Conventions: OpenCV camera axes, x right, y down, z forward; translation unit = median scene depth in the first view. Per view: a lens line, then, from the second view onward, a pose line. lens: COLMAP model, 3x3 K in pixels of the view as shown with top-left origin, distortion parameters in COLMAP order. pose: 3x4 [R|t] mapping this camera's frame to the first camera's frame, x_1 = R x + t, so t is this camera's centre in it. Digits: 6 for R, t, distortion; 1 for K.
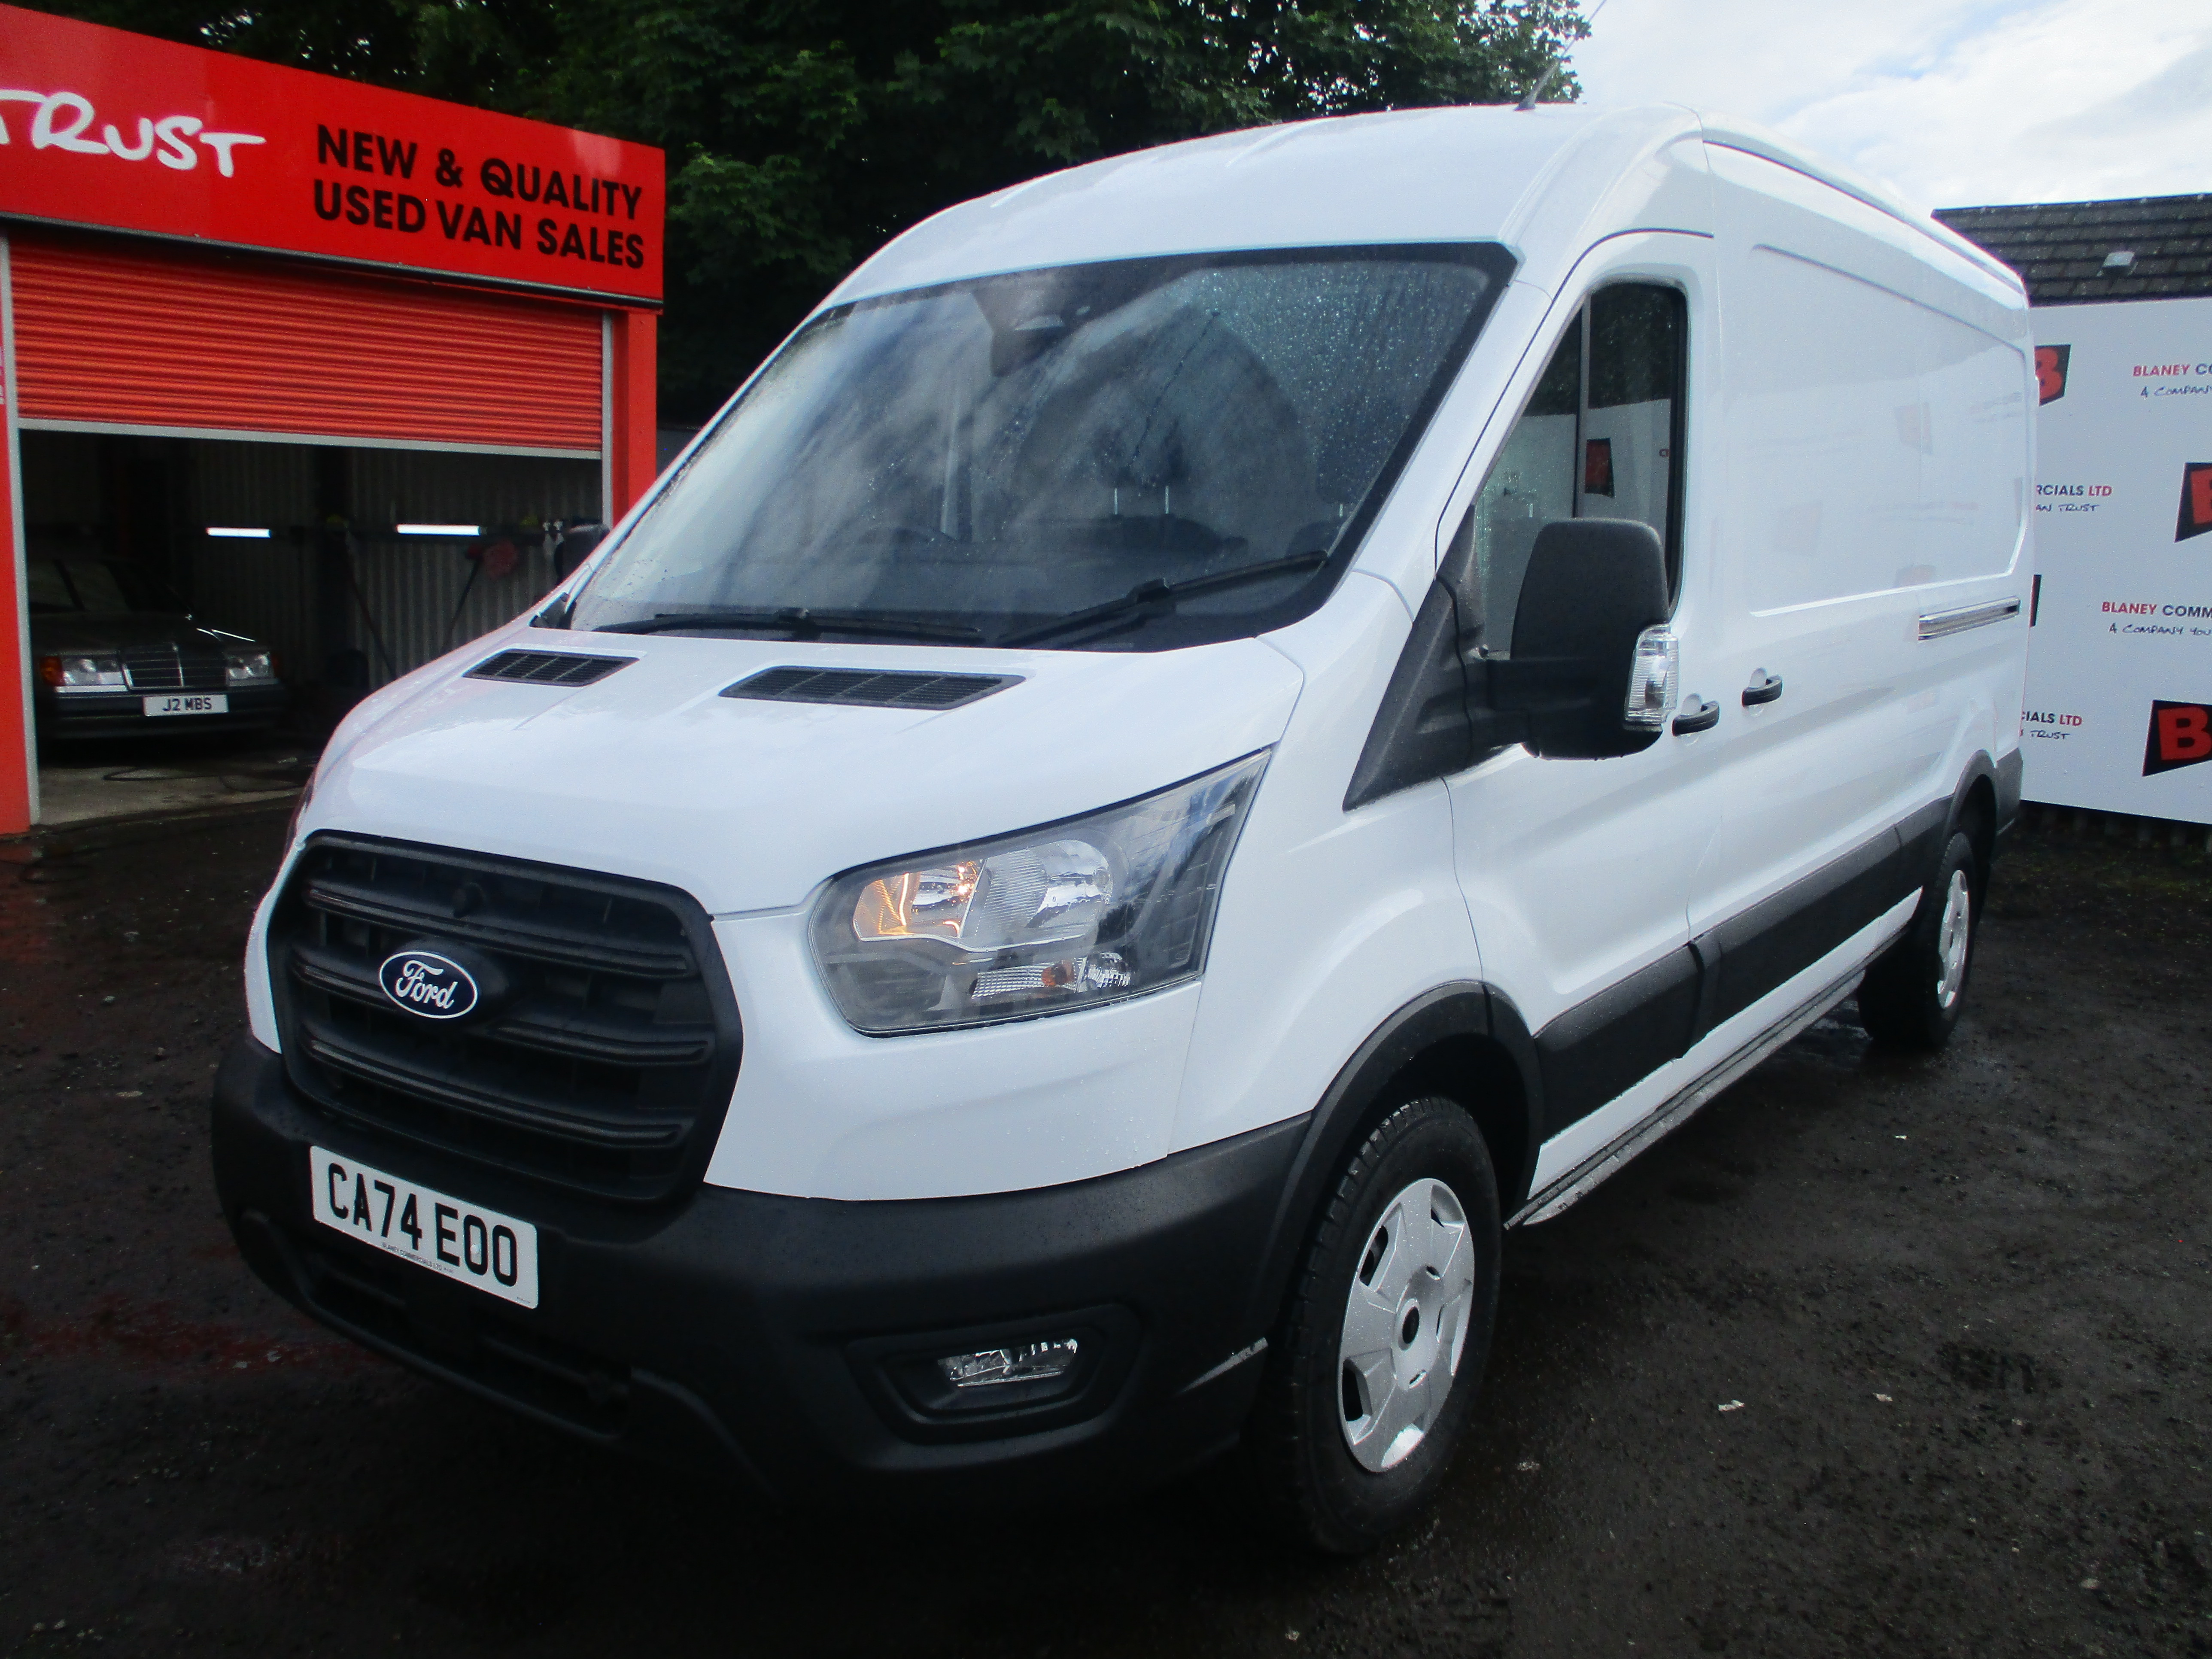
lens RADIAL K [[1836.0, 0, 1066.3], [0, 1836.0, 842.5], [0, 0, 1]] dist [-0.037283, 0.005763]
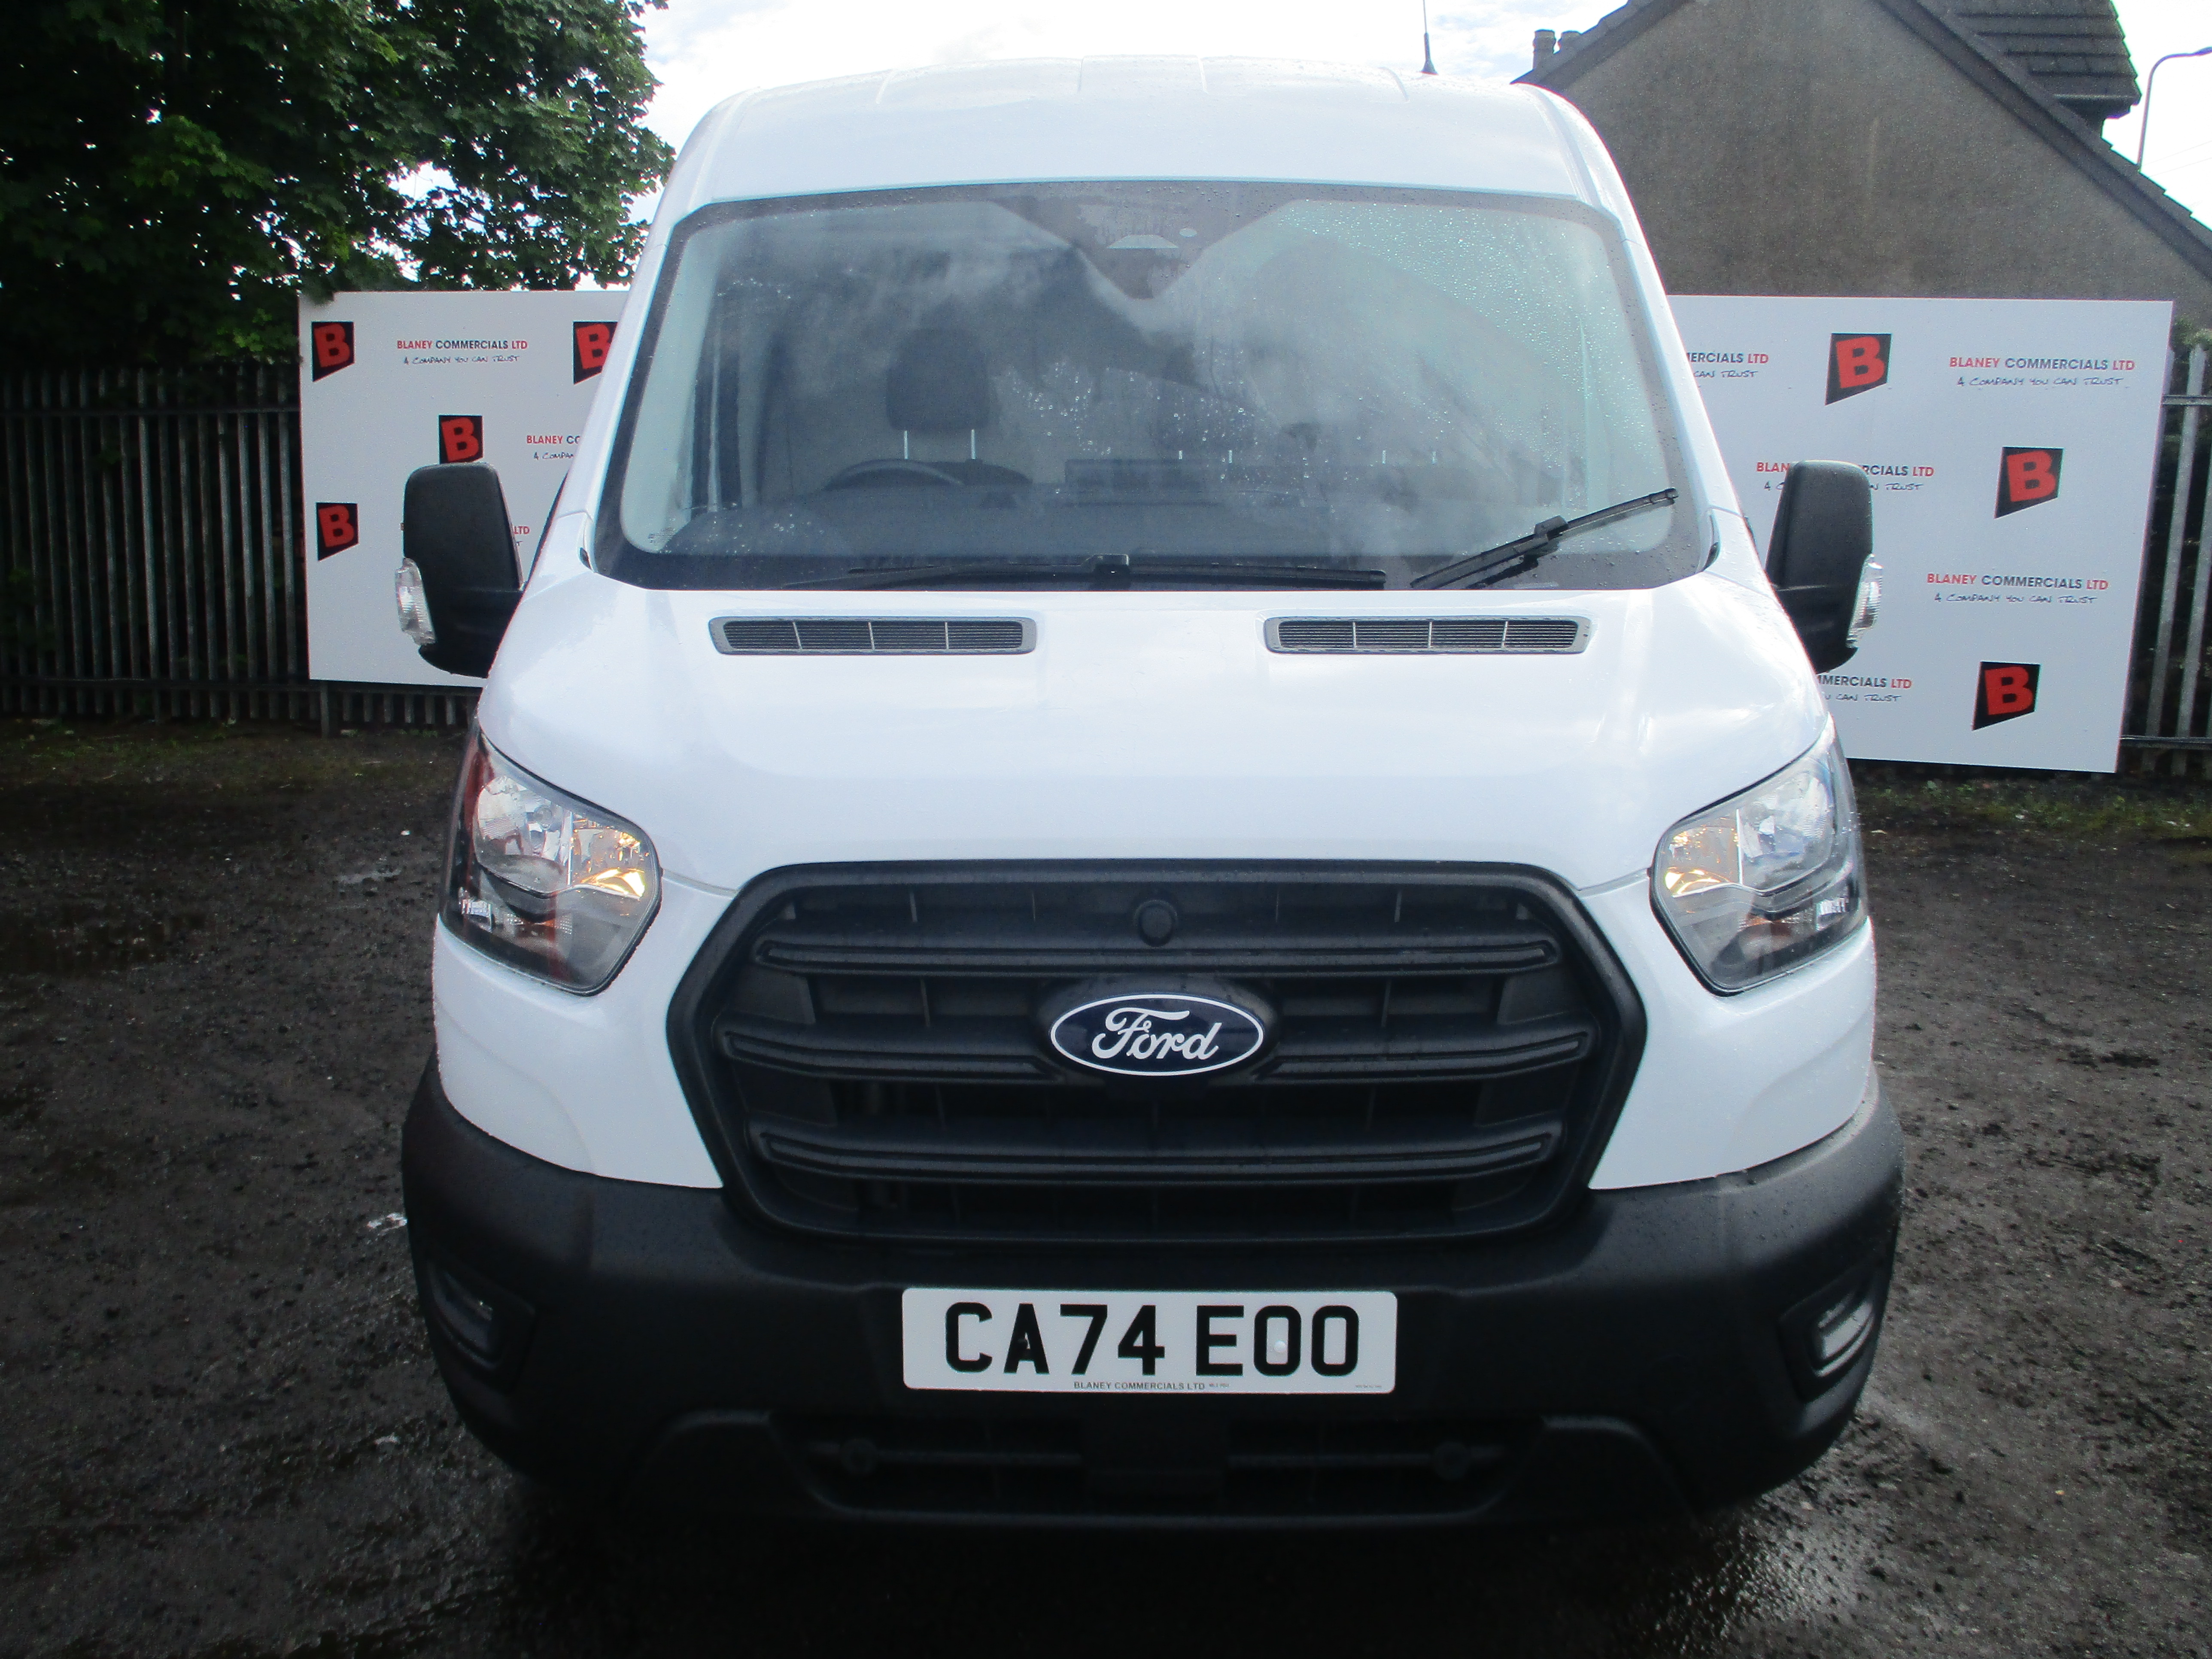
lens RADIAL K [[1836.0, 0, 1066.3], [0, 1836.0, 842.5], [0, 0, 1]] dist [-0.037283, 0.005763]
pose [[0.814913, -0.106416, 0.569731, -0.810414], [0.097421, 0.994164, 0.046348, -0.043446], [-0.571338, 0.017734, 0.820523, 0.374404]]
